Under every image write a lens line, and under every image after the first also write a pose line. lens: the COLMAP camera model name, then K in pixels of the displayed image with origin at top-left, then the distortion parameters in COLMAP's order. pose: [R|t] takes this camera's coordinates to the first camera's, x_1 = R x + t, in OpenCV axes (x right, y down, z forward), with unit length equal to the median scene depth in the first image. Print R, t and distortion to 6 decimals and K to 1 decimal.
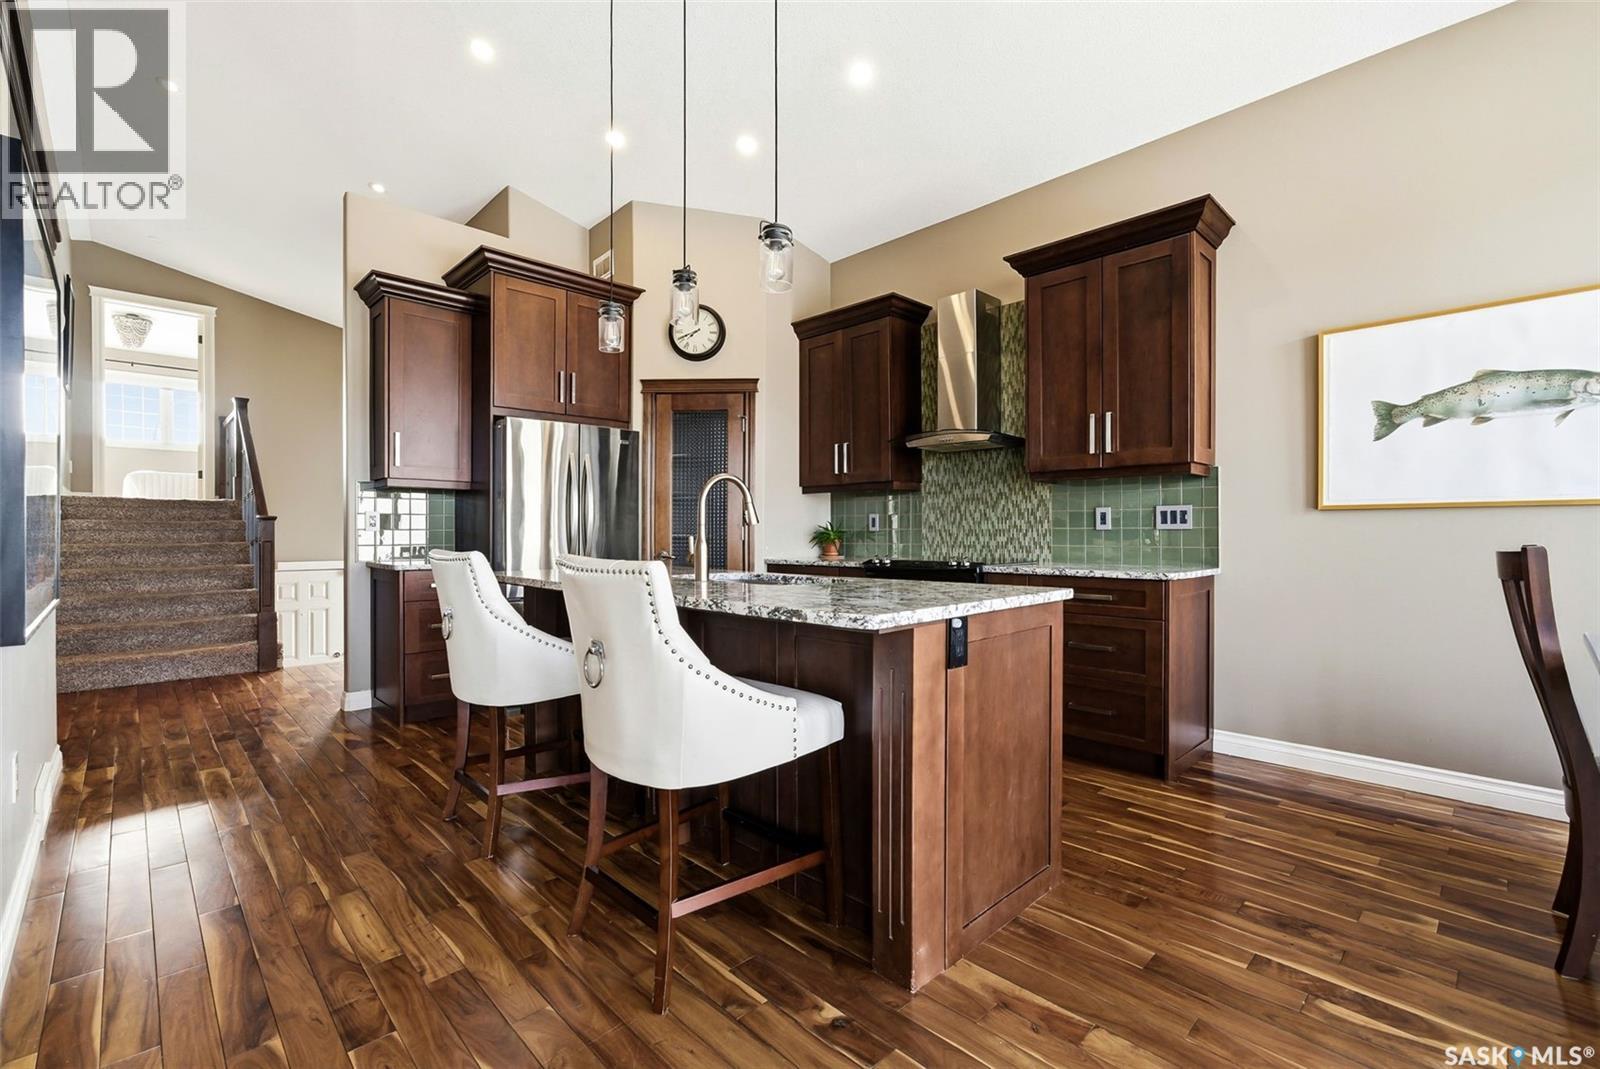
lens RADIAL K [[688.1, 0, 802.3], [0, 688.1, 536.5], [0, 0, 1]] dist [-0.009545, 0.000787]
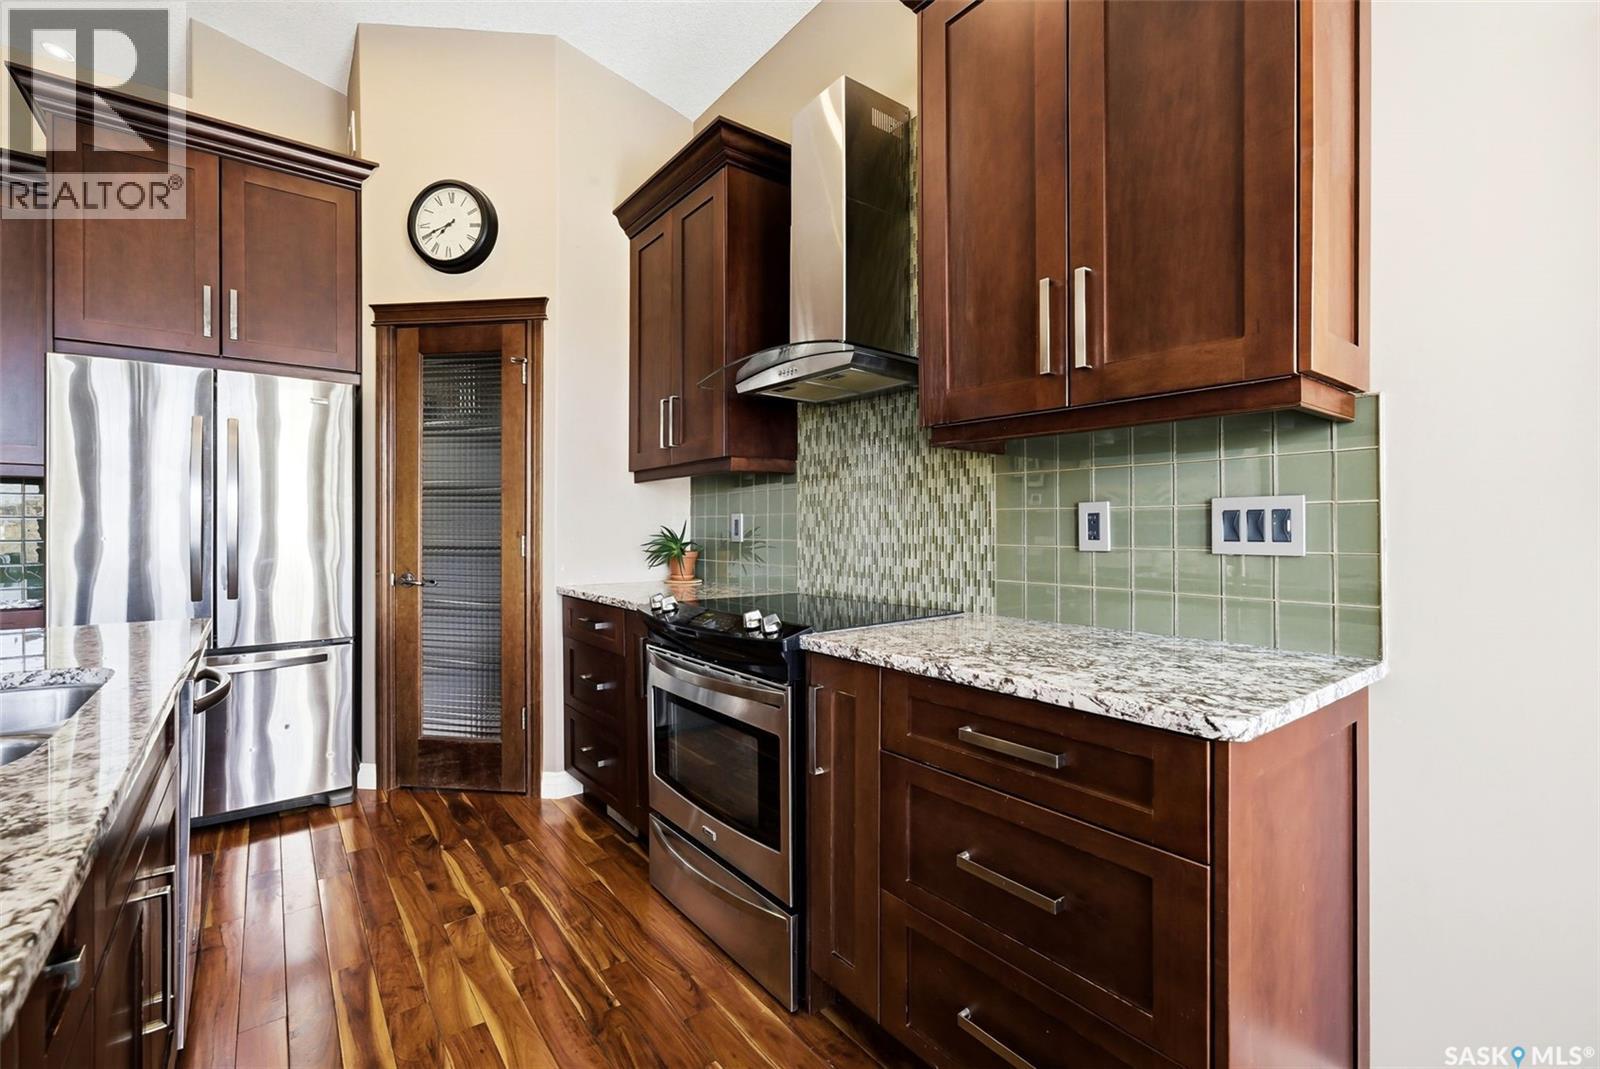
lens RADIAL K [[688.1, 0, 797.8], [0, 688.1, 525.1], [0, 0, 1]] dist [-0.009545, 0.000787]
pose [[0.992592, -0.001186, -0.121492, 0.273081], [0.000388, 0.999978, -0.006592, -0.021952], [0.121498, 0.006496, 0.992570, 0.480331]]
